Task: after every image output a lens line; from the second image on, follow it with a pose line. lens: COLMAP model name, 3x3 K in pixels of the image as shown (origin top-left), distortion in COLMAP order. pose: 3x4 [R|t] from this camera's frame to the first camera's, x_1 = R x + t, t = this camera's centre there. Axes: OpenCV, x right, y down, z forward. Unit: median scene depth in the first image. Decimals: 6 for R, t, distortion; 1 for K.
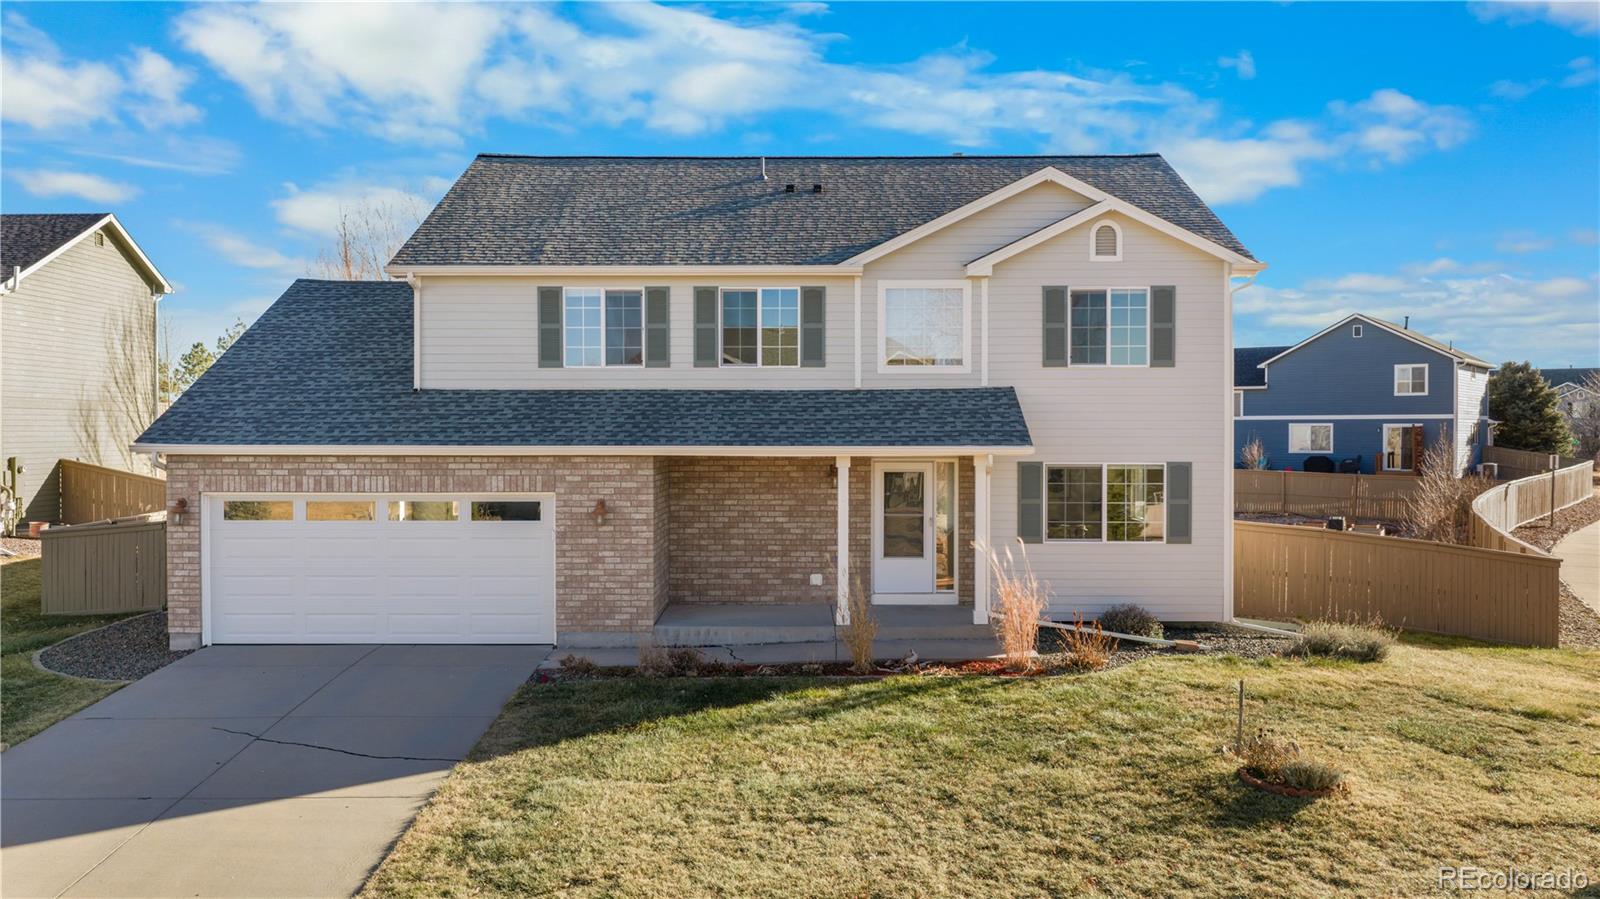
lens RADIAL K [[1314.7, 0, 800.0], [0, 1314.7, 449.5], [0, 0, 1]] dist [0.006557, 0.000298]
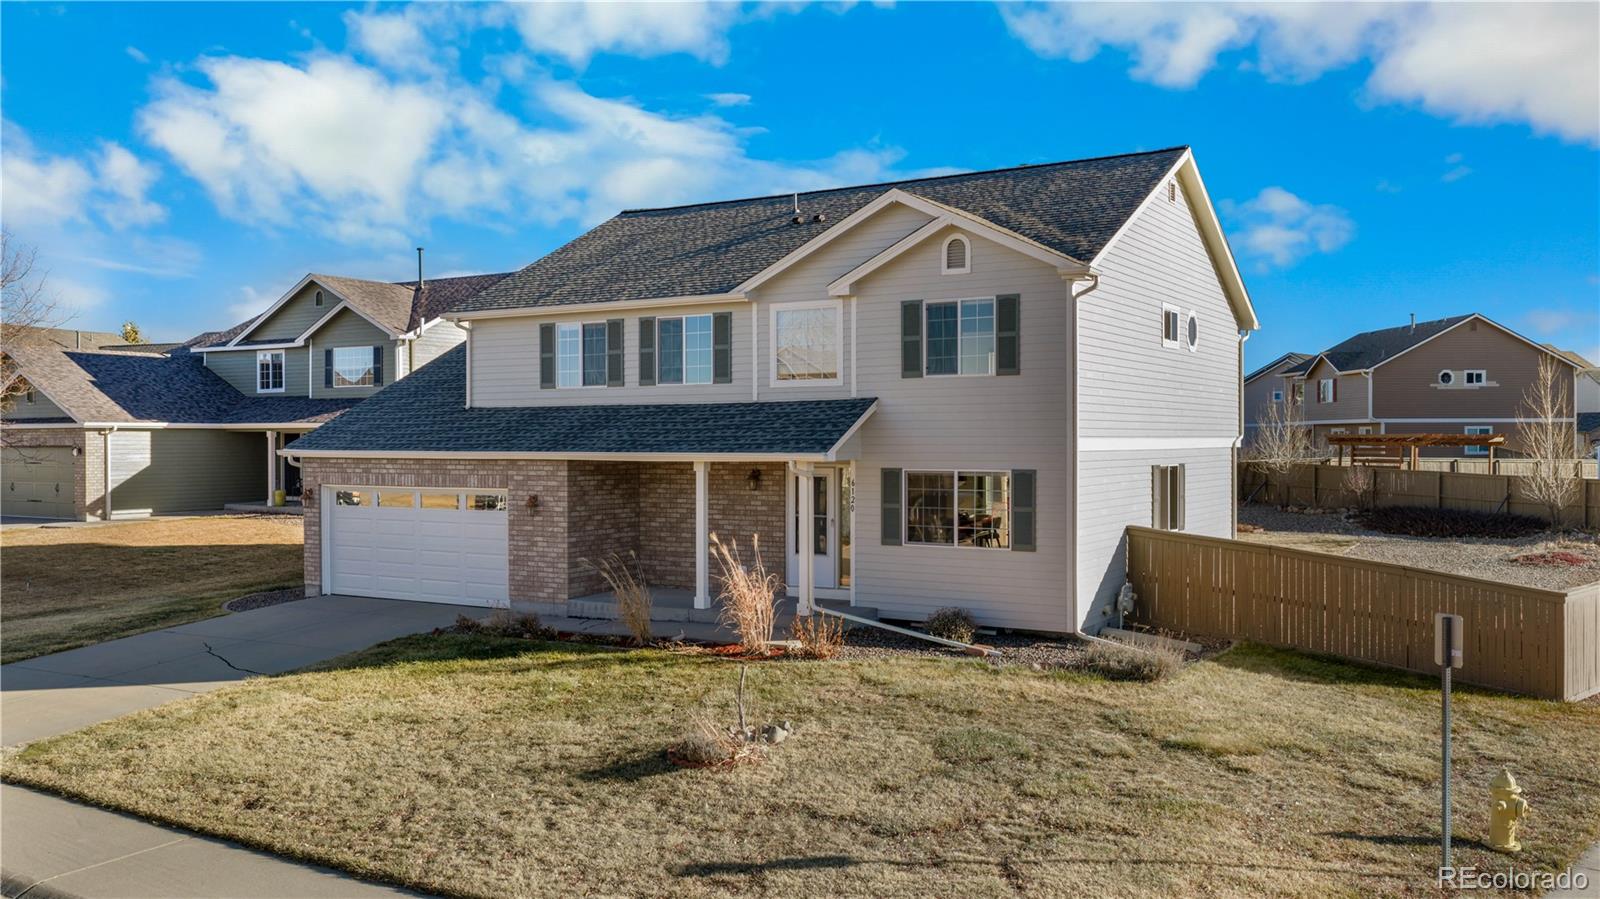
lens RADIAL K [[1344.8, 0, 800.0], [0, 1344.8, 449.5], [0, 0, 1]] dist [-0.002198, -0.002932]
pose [[0.857201, 0.001958, -0.514978, 0.670843], [-0.003301, 0.999993, -0.001692, -0.003533], [0.514971, 0.003150, 0.857202, 0.035897]]
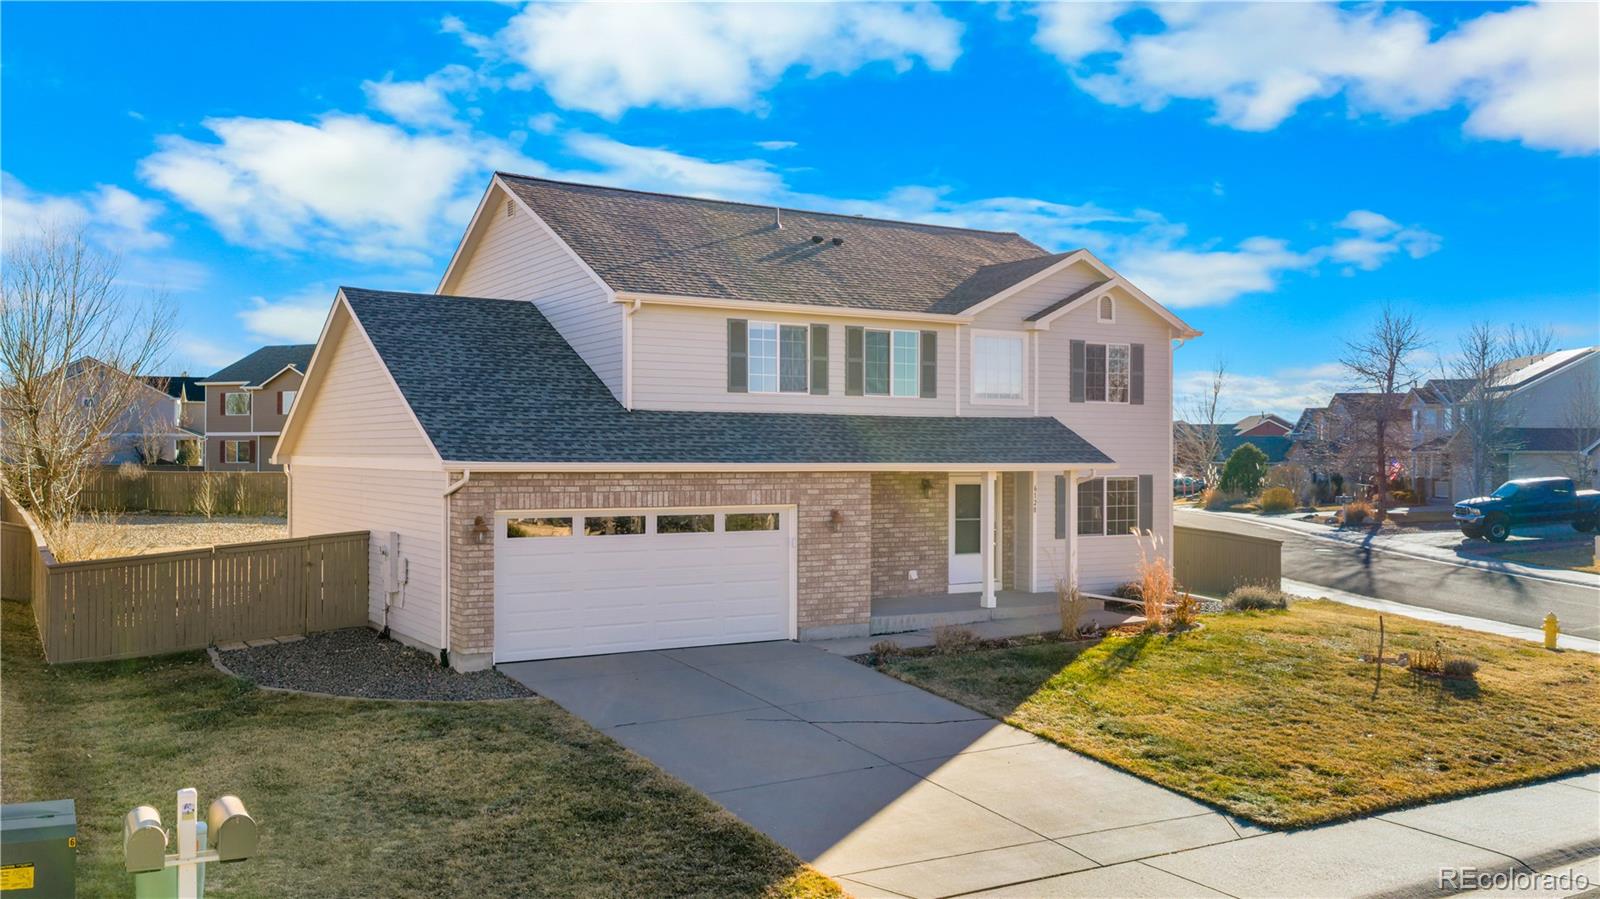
lens RADIAL K [[1344.8, 0, 800.0], [0, 1344.8, 449.5], [0, 0, 1]] dist [-0.002198, -0.002932]
pose [[0.848032, 0.004981, 0.529922, -0.746632], [0.001553, 0.999928, -0.011883, -0.000754], [-0.529943, 0.010900, 0.847963, 0.016478]]
